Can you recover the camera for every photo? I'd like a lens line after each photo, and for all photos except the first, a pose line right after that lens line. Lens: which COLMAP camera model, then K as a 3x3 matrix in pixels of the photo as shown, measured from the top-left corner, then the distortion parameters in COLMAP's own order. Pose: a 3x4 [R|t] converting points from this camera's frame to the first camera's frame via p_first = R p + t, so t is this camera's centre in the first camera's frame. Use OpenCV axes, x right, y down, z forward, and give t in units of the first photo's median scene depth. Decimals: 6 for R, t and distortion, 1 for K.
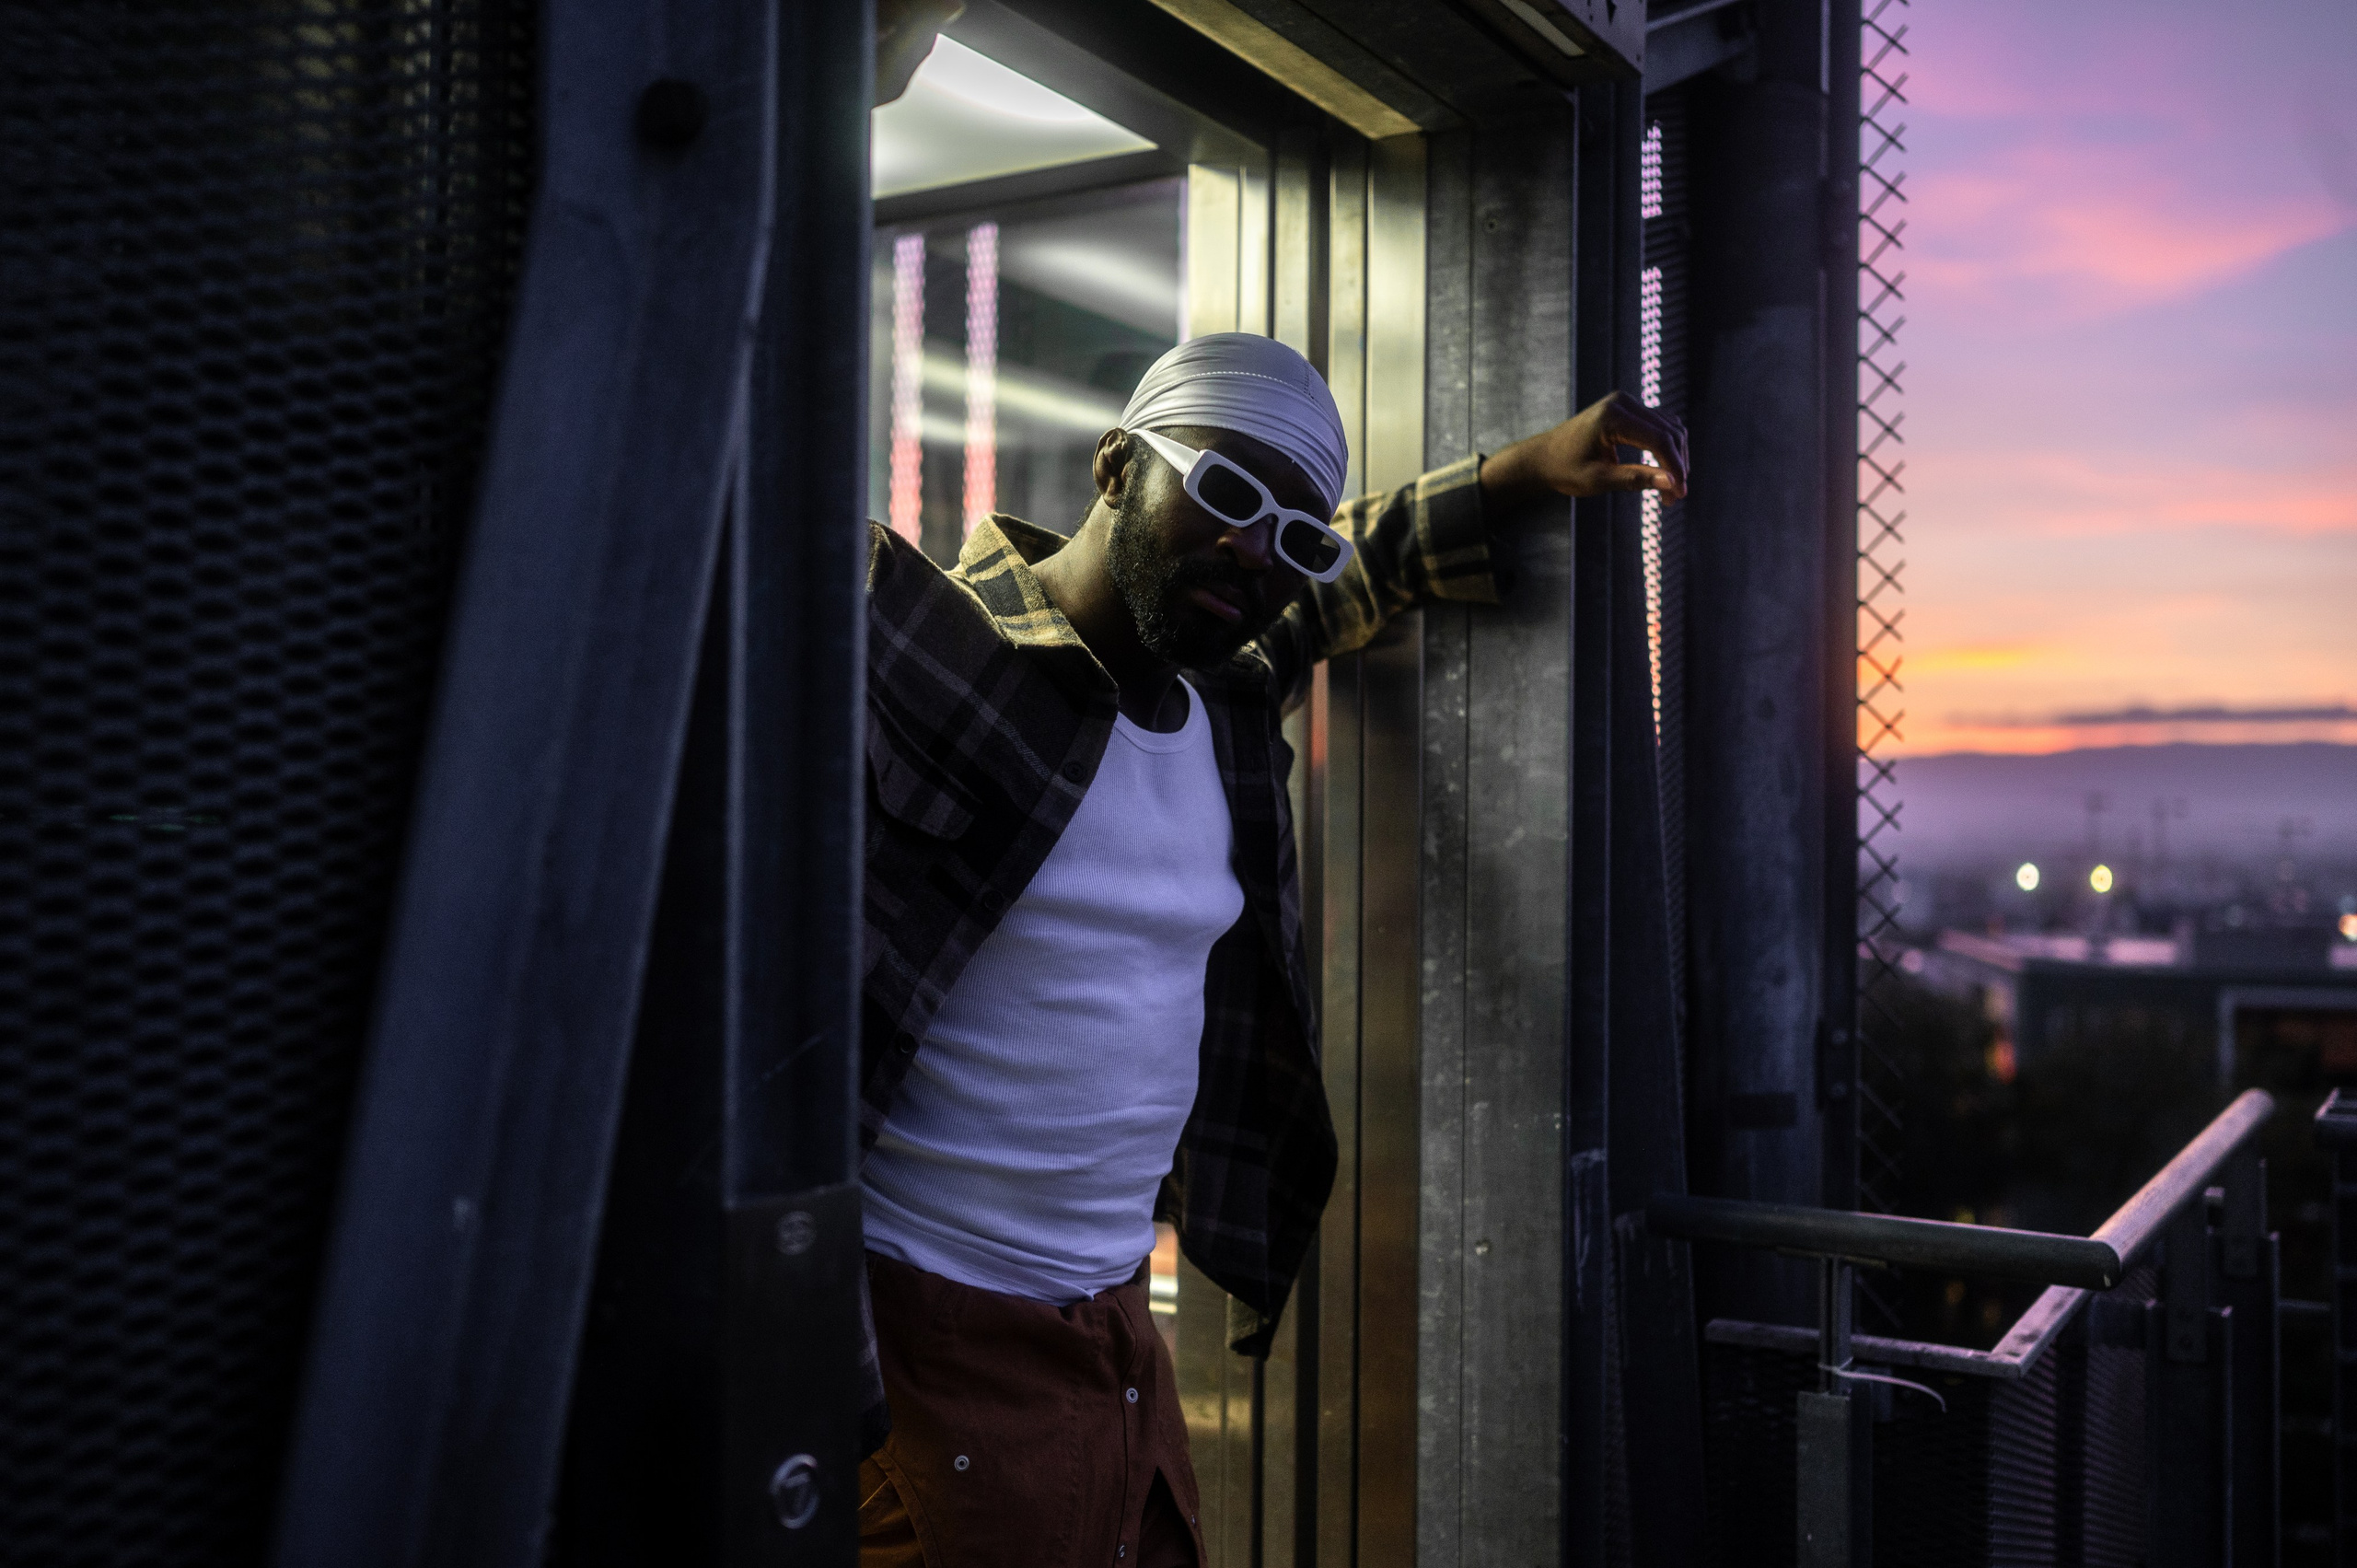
lens RADIAL K [[2221.1, 0, 1178.5], [0, 2221.1, 784.0], [0, 0, 1]] dist [0.008800, -0.004386]
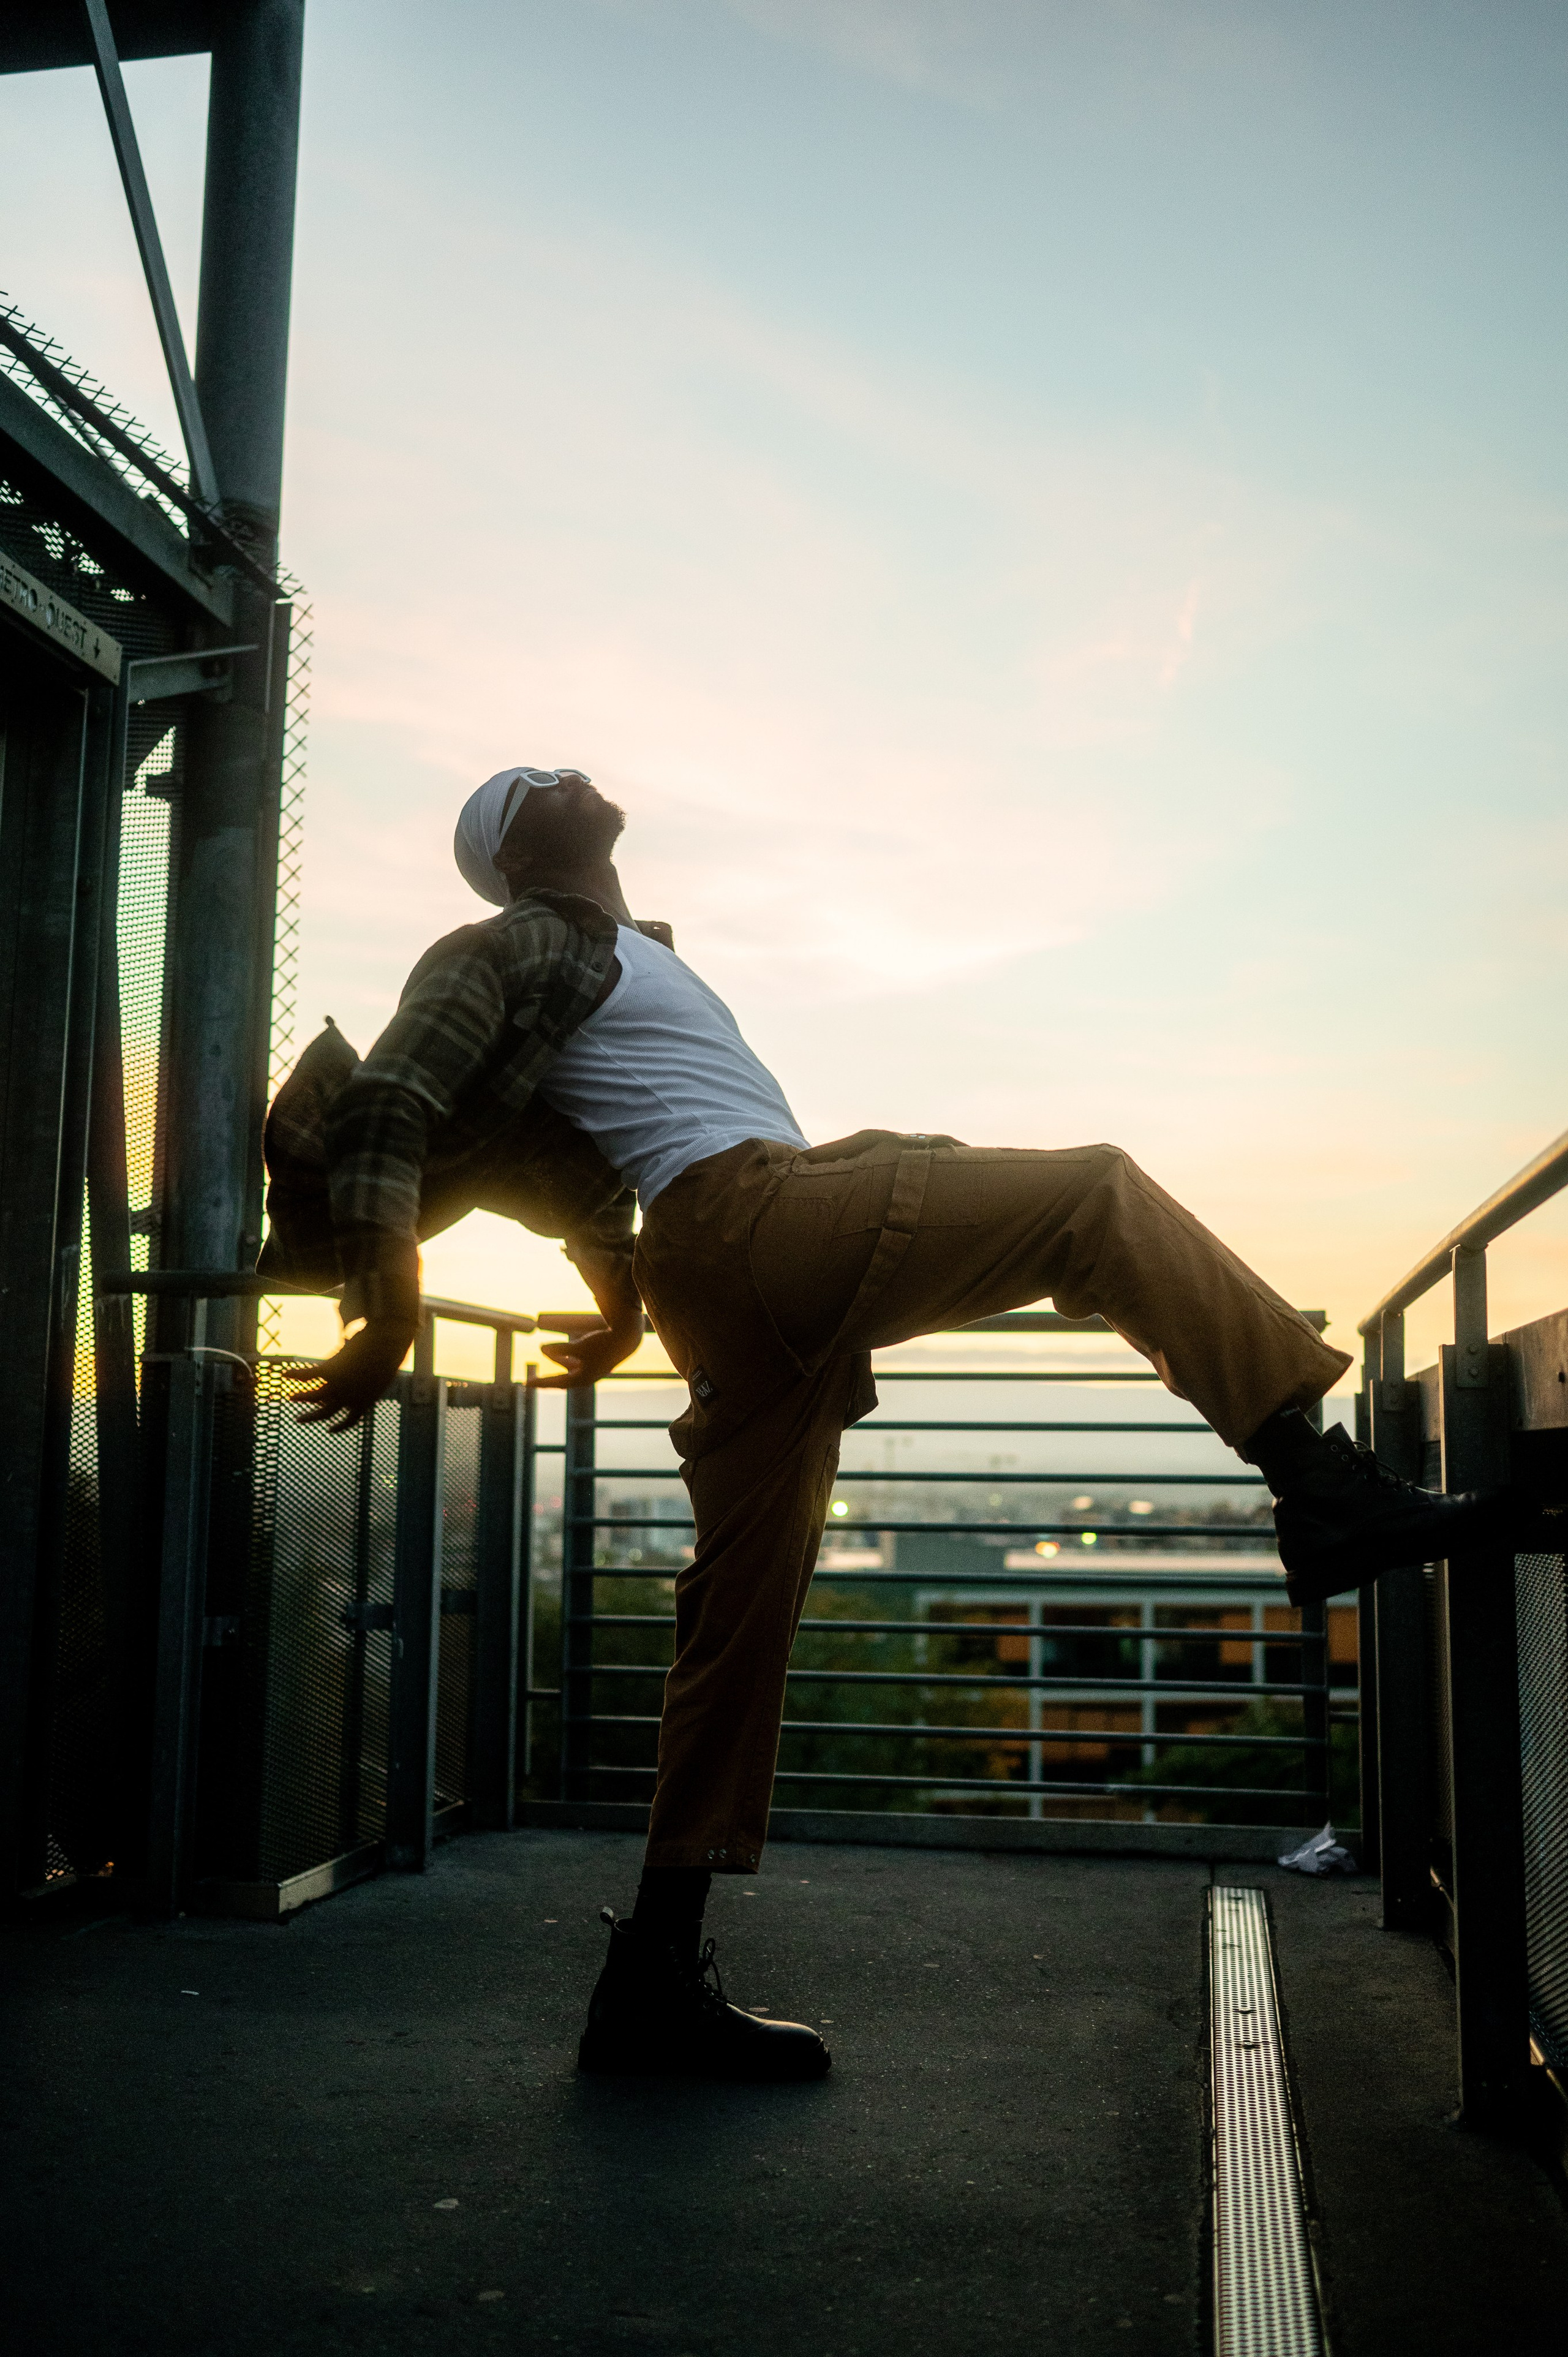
lens RADIAL K [[2221.1, 0, 785.7], [0, 2221.1, 1156.8], [0, 0, 1]] dist [0.008800, -0.004386]
pose [[0.931009, 0.049828, 0.361579, 0.053504], [-0.009702, 0.993666, -0.111953, 0.240224], [-0.364867, 0.100721, 0.925596, -0.772932]]
